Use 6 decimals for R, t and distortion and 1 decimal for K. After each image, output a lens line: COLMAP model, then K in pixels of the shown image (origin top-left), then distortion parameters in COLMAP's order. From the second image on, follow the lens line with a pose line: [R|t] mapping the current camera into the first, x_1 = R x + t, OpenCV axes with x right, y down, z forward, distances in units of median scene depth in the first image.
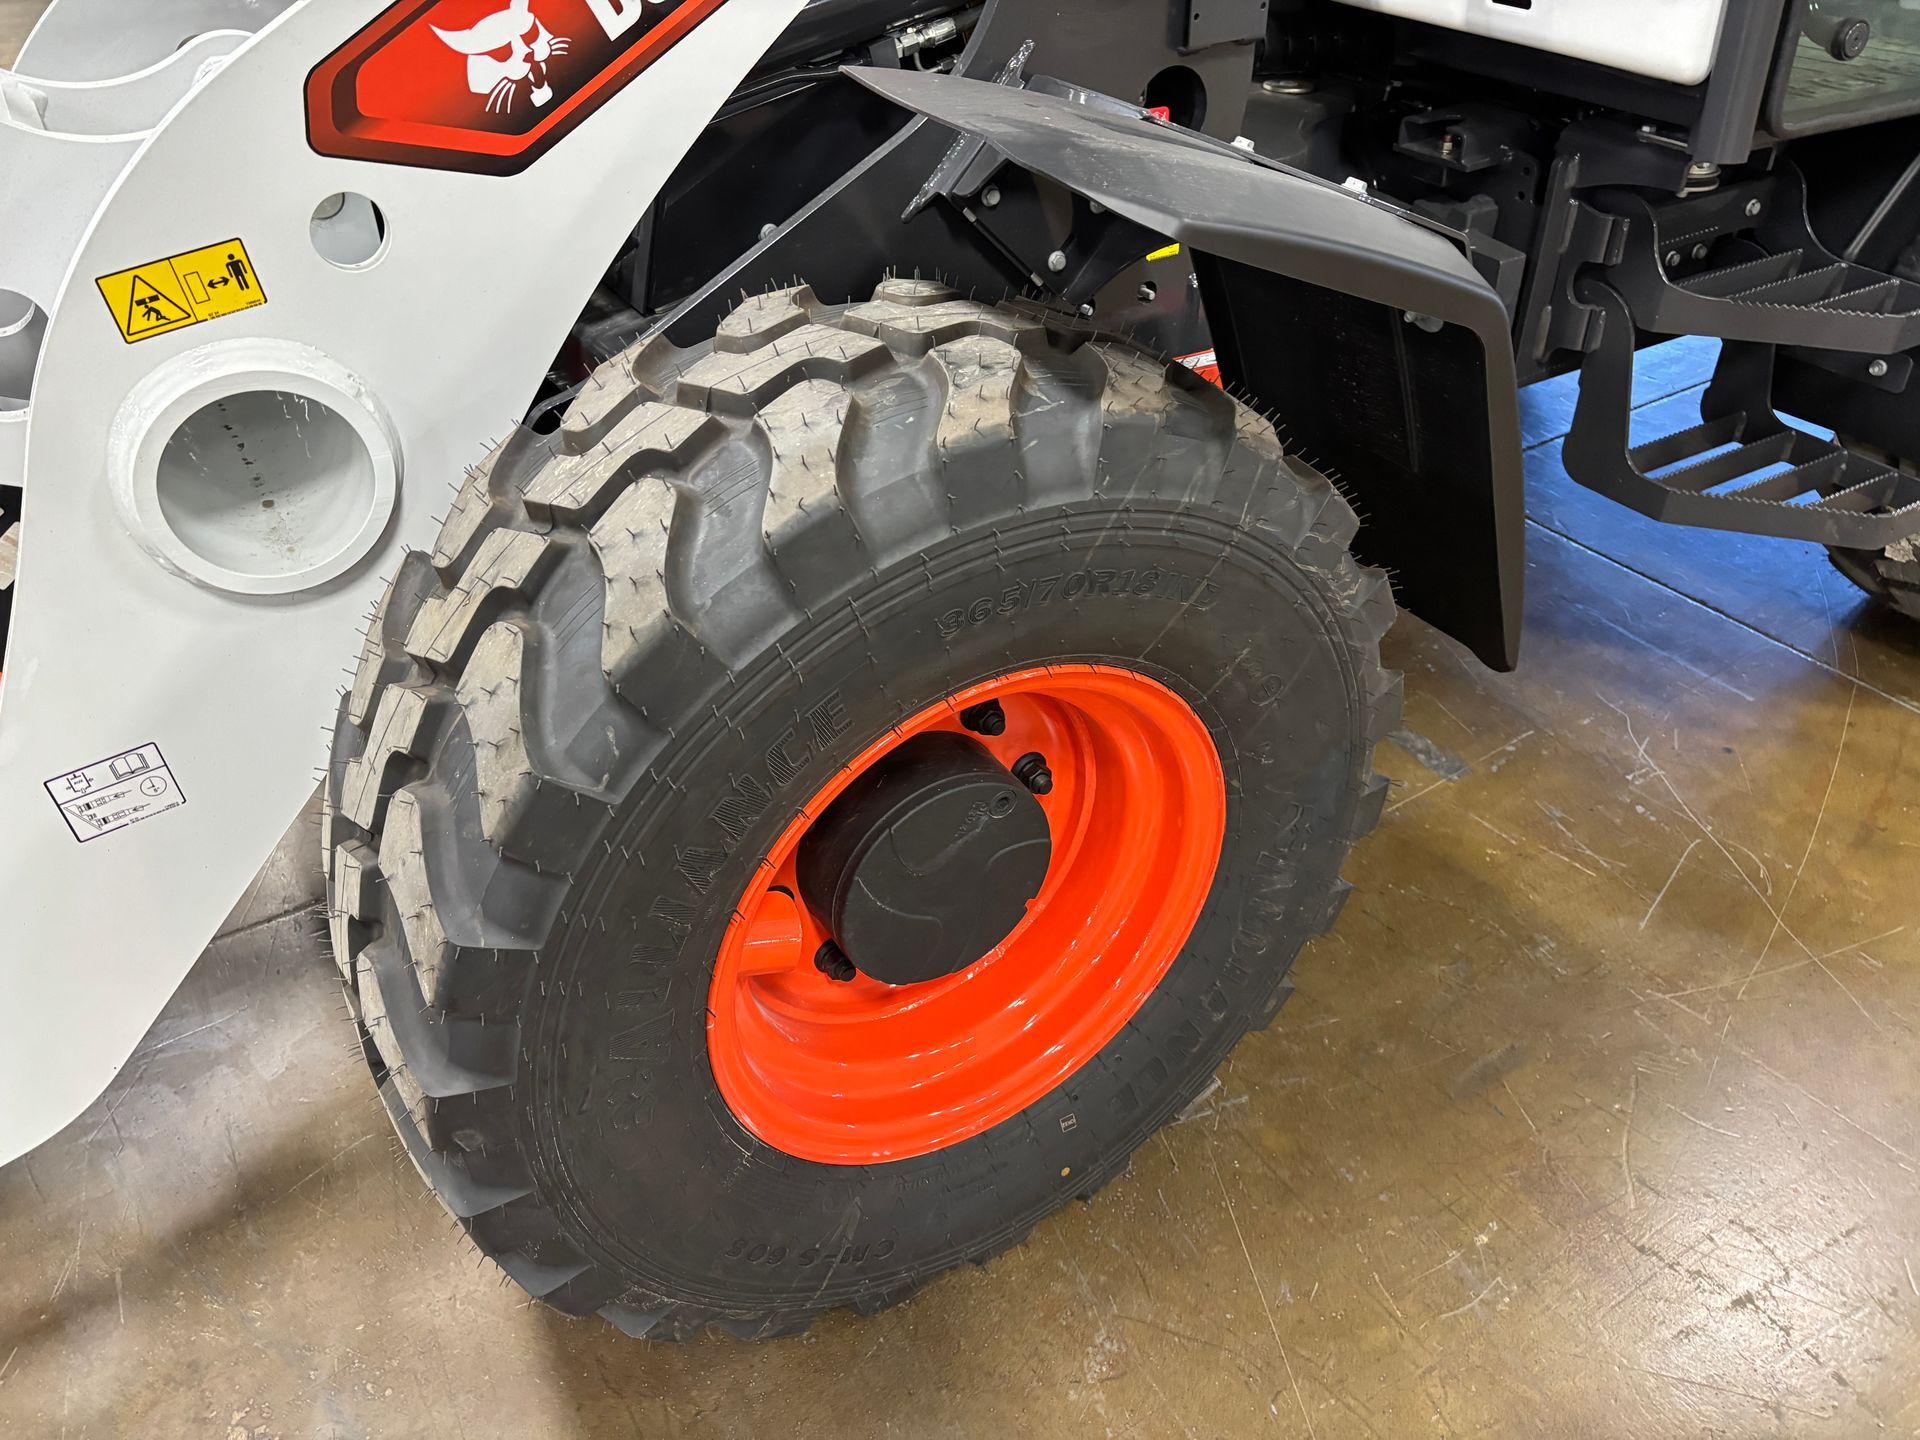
lens RADIAL K [[1444.5, 0, 947.5], [0, 1444.5, 706.9], [0, 0, 1]] dist [0.052964, -0.057127]
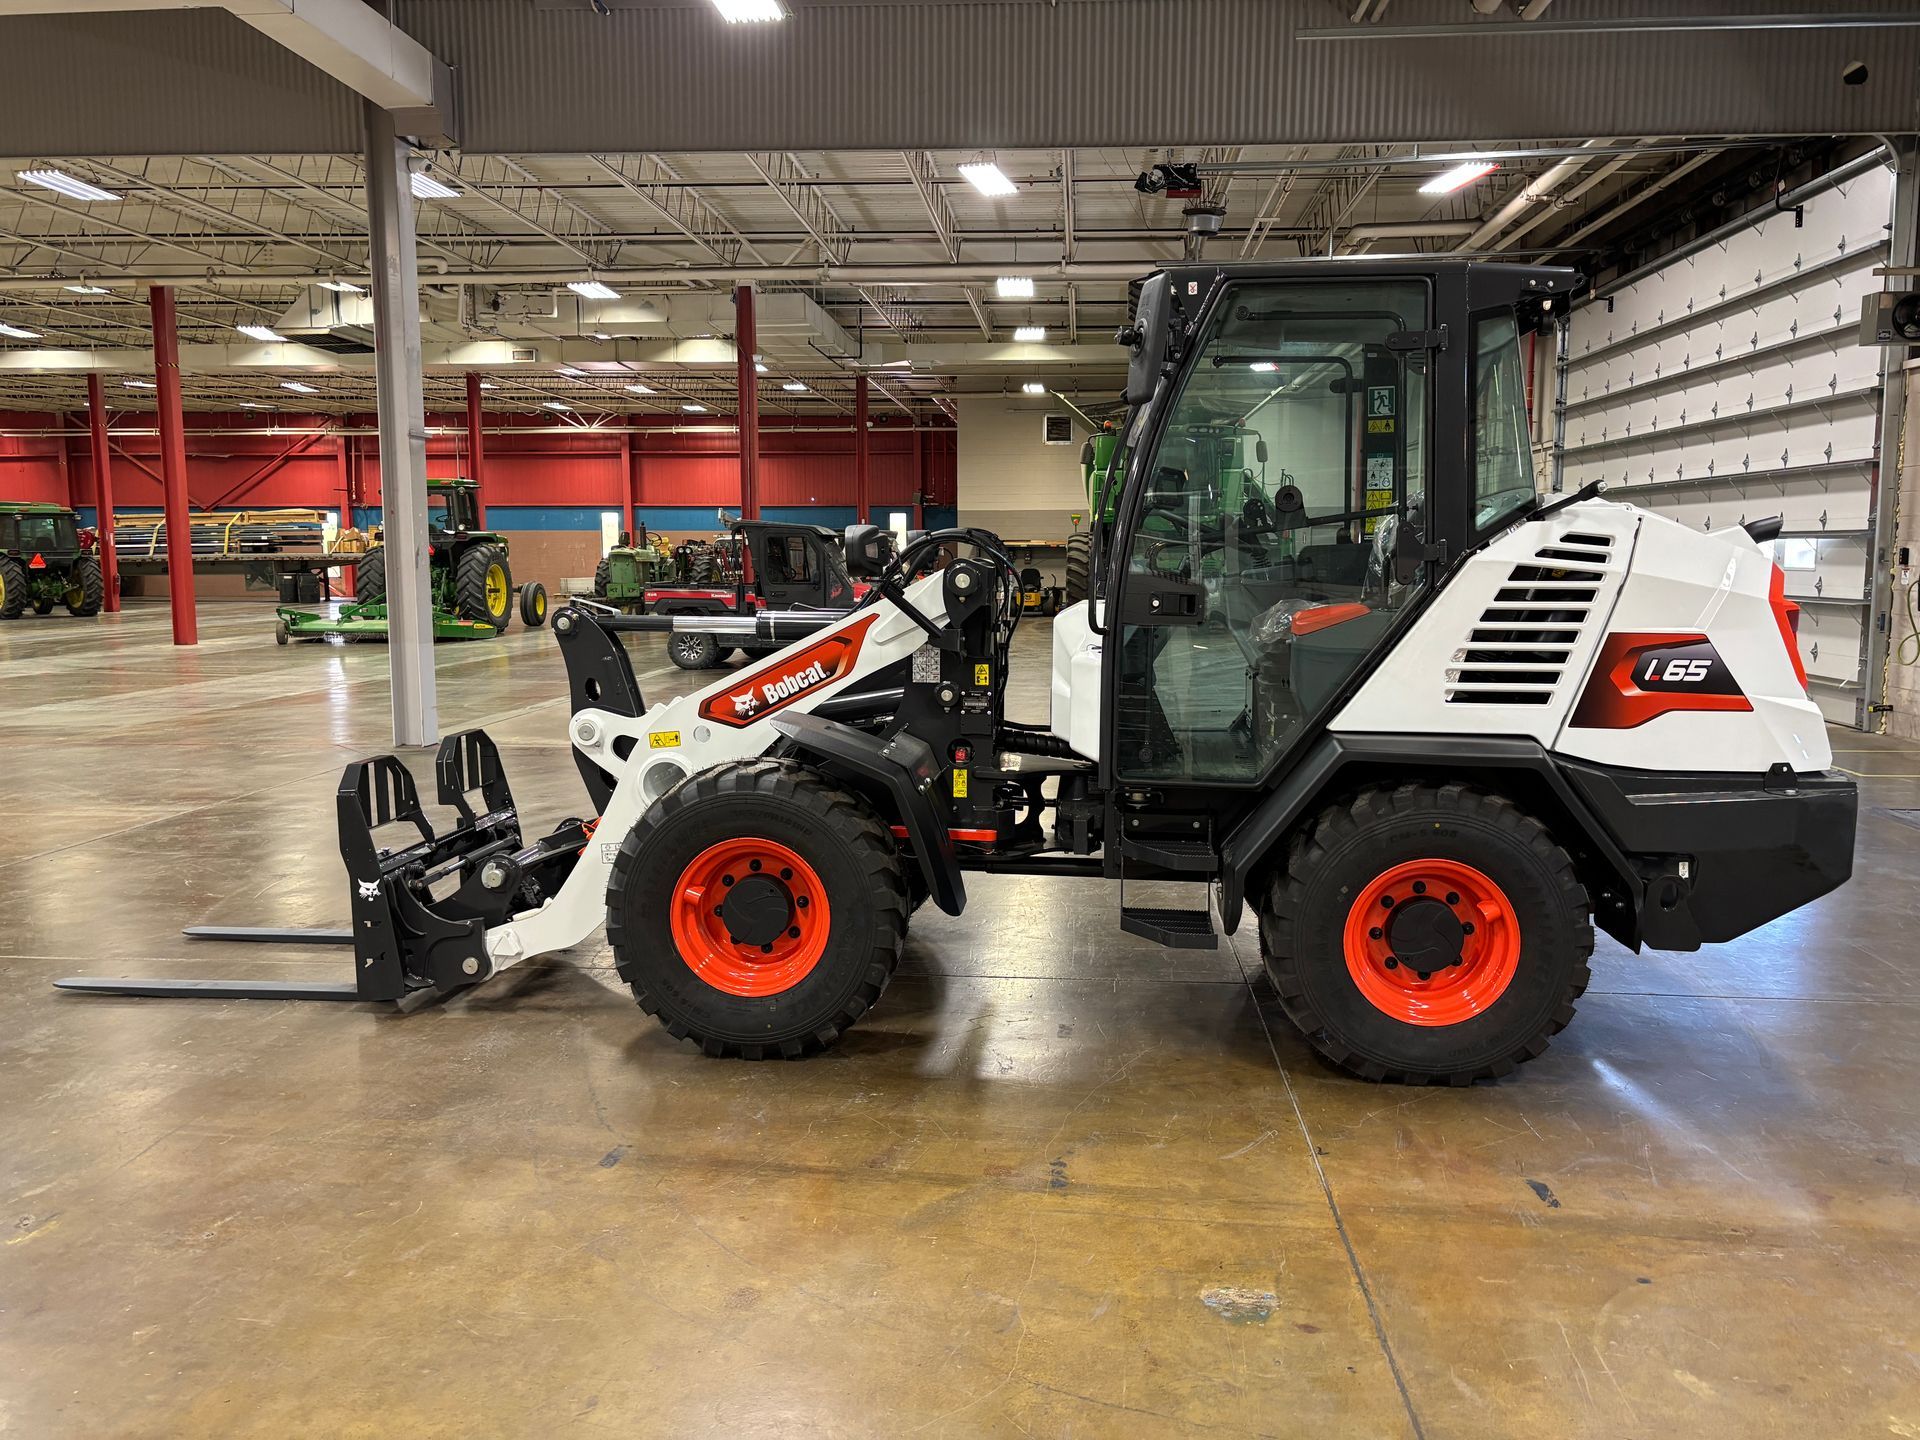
lens RADIAL K [[1444.5, 0, 971.2], [0, 1444.5, 713.4], [0, 0, 1]] dist [0.052964, -0.057127]
pose [[0.805716, 0.097221, -0.584269, 2.019074], [-0.367342, 0.855830, -0.364163, 0.658343], [0.464631, 0.508039, 0.725269, -1.314960]]
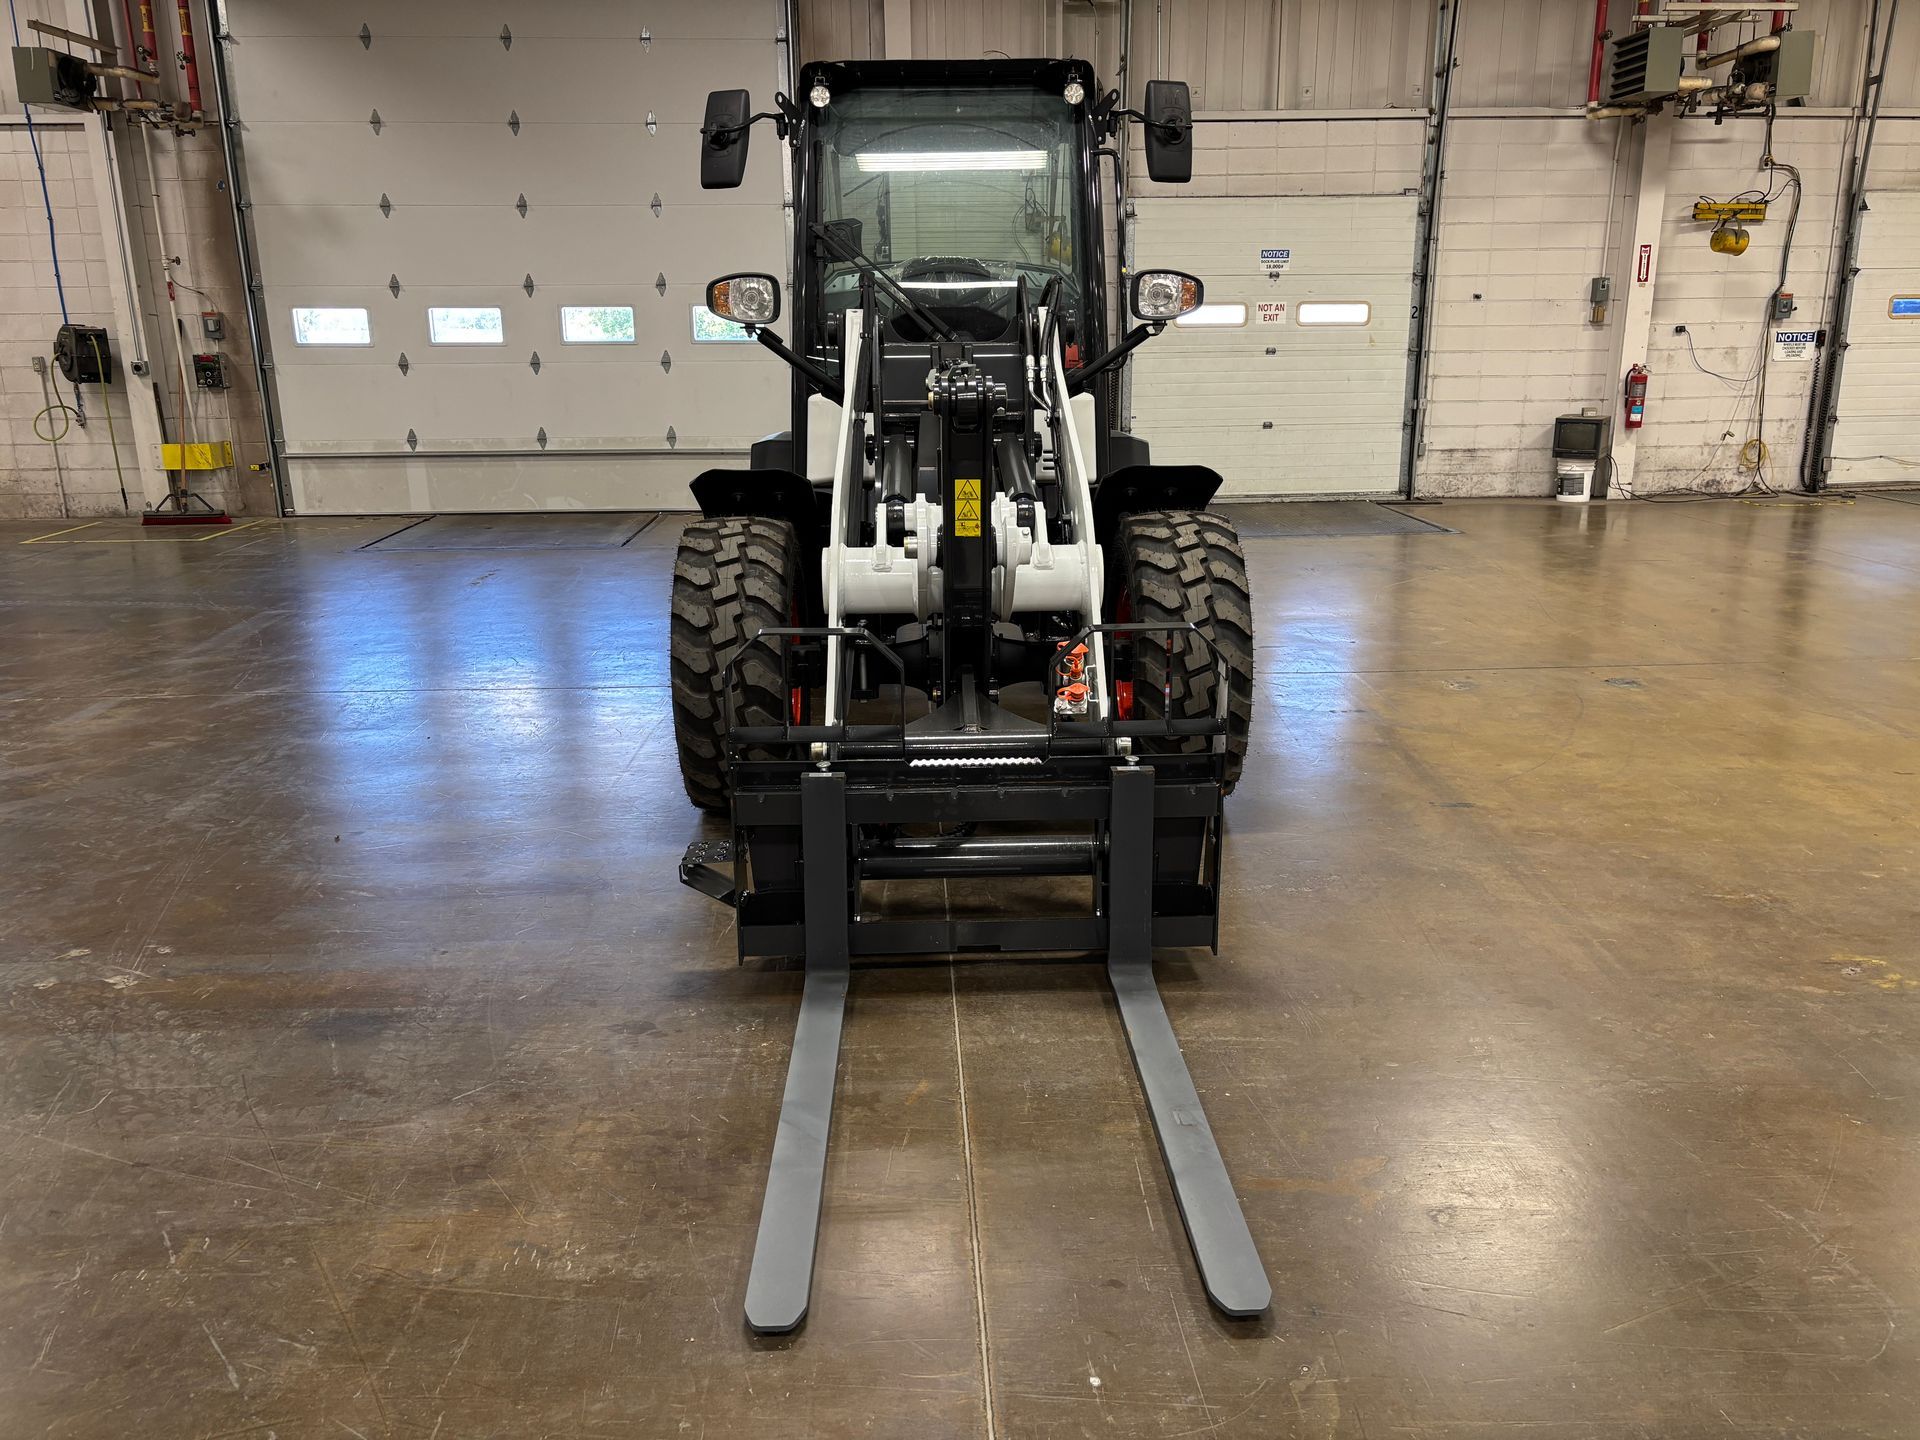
lens RADIAL K [[1444.5, 0, 968.7], [0, 1444.5, 707.9], [0, 0, 1]] dist [0.052964, -0.057127]
pose [[0.483098, -0.198964, 0.852660, -2.819809], [0.510745, 0.855023, -0.089861, 0.215386], [-0.711165, 0.478904, 0.514680, -0.355350]]
